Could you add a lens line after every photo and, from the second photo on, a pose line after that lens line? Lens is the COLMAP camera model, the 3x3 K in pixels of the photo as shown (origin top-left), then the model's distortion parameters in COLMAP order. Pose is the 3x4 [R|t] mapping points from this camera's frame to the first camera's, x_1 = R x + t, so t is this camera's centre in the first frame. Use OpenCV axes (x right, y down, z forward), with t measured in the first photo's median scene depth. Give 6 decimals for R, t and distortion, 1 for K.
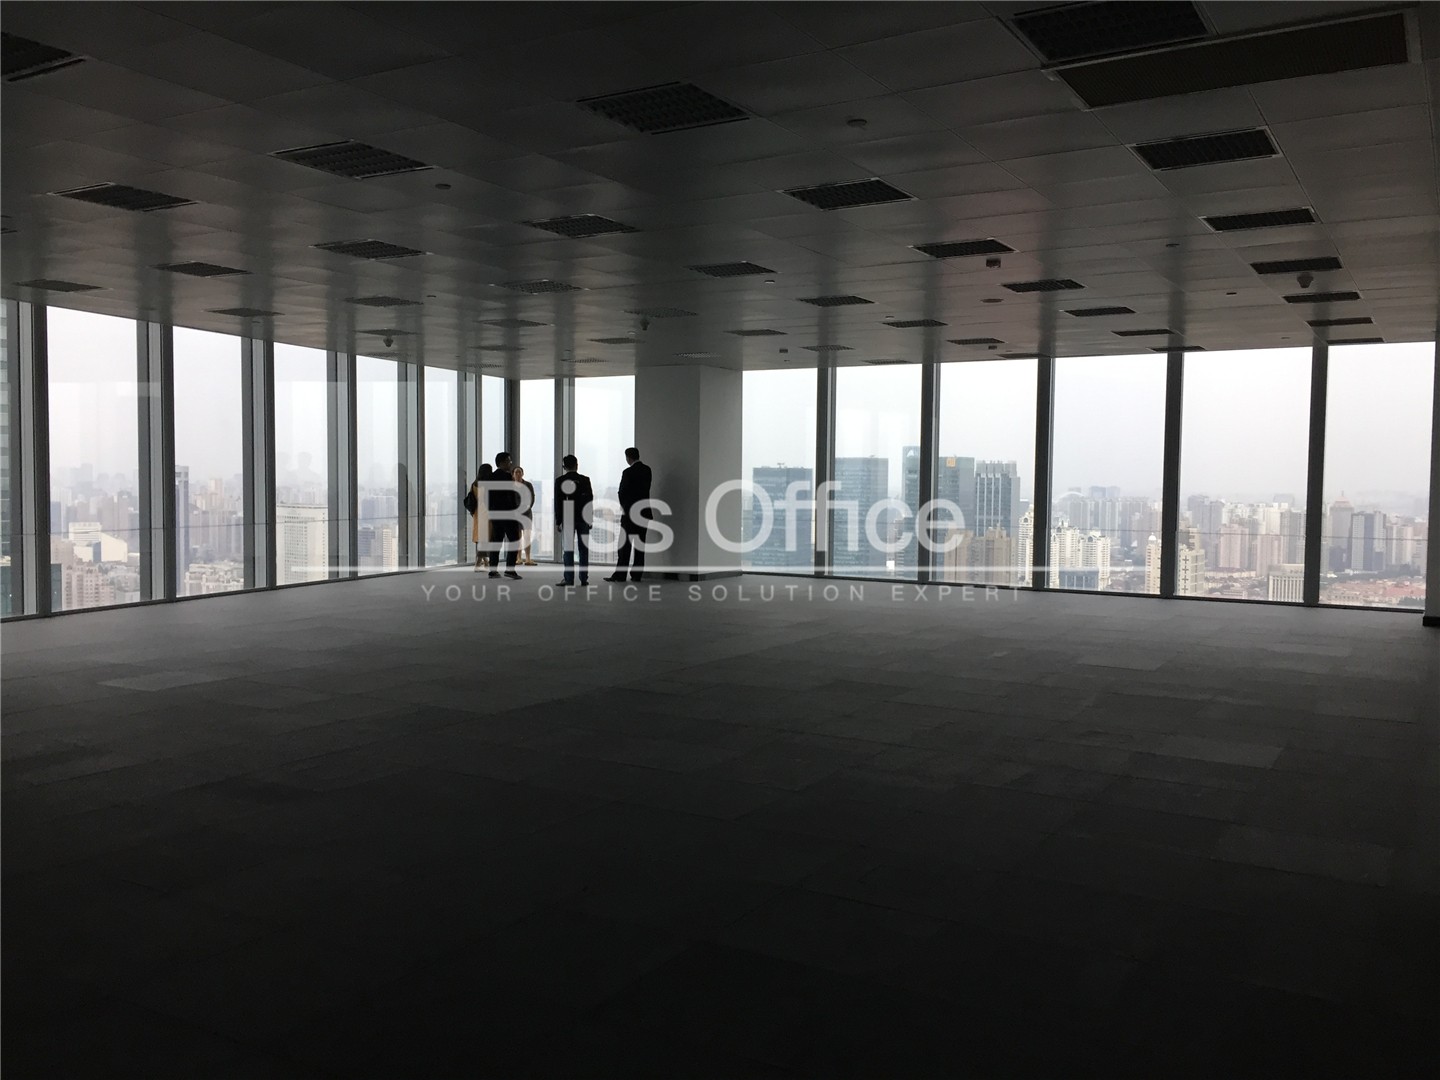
lens RADIAL K [[1223.9, 0, 720.0], [0, 1223.9, 540.0], [0, 0, 1]] dist [0.074275, -0.099504]
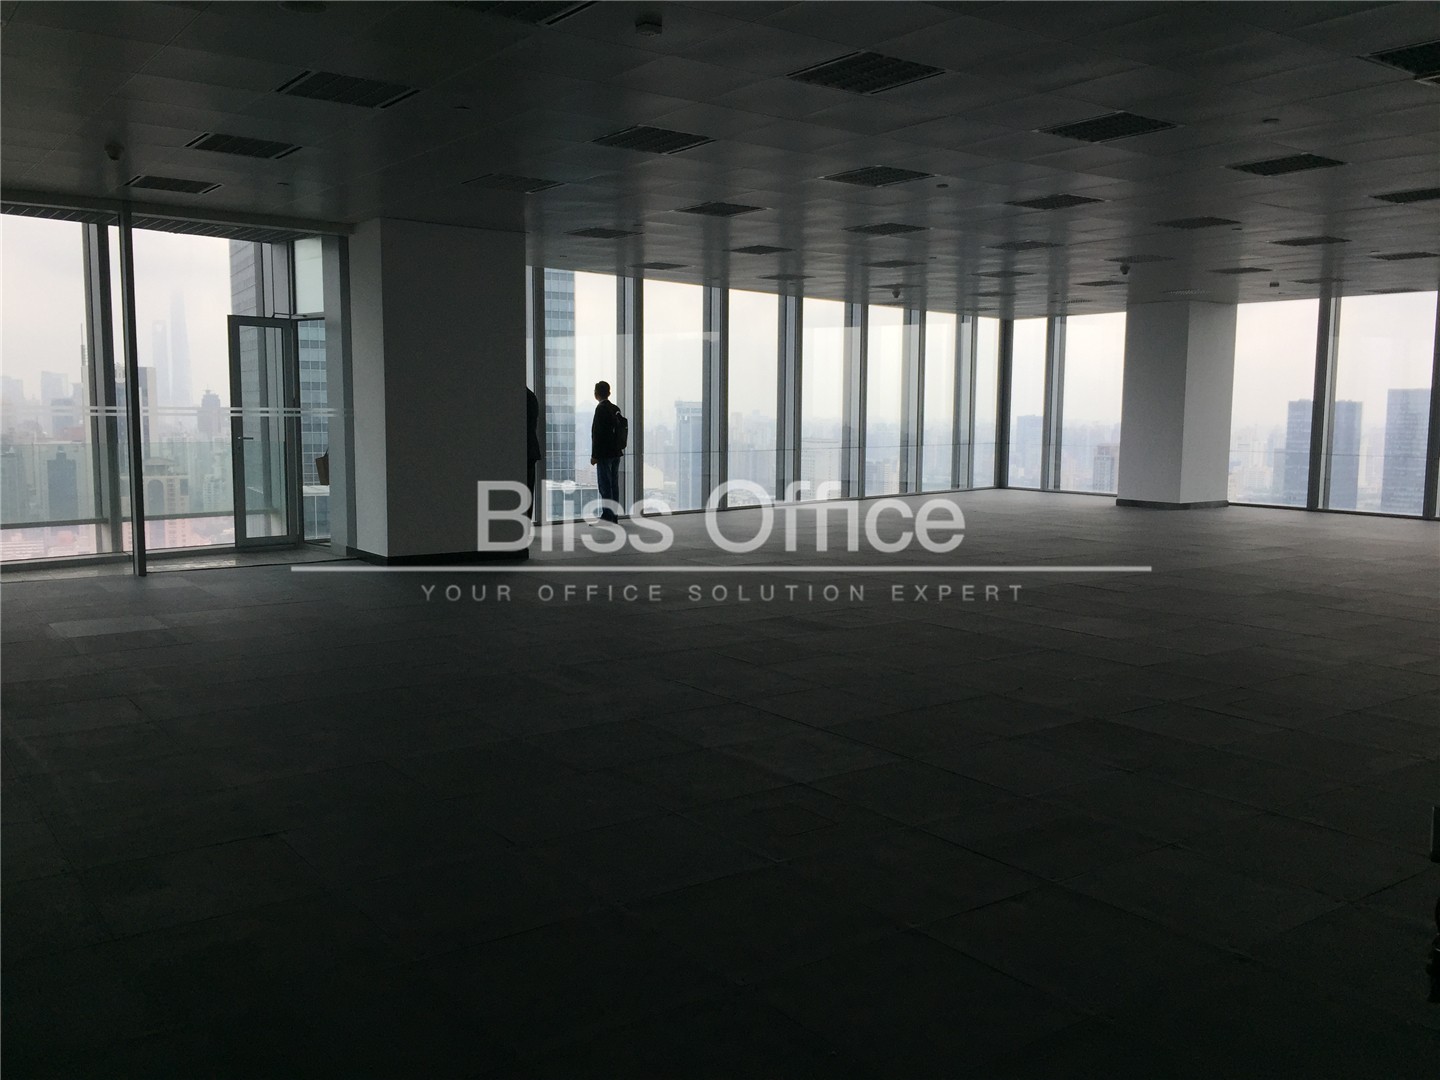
lens RADIAL K [[1227.3, 0, 720.0], [0, 1227.3, 540.0], [0, 0, 1]] dist [0.071288, -0.094690]
pose [[0.920847, 0.040410, -0.387825, 0.033610], [-0.020187, 0.998222, 0.056080, 0.008282], [0.389402, -0.043812, 0.920025, -0.128633]]
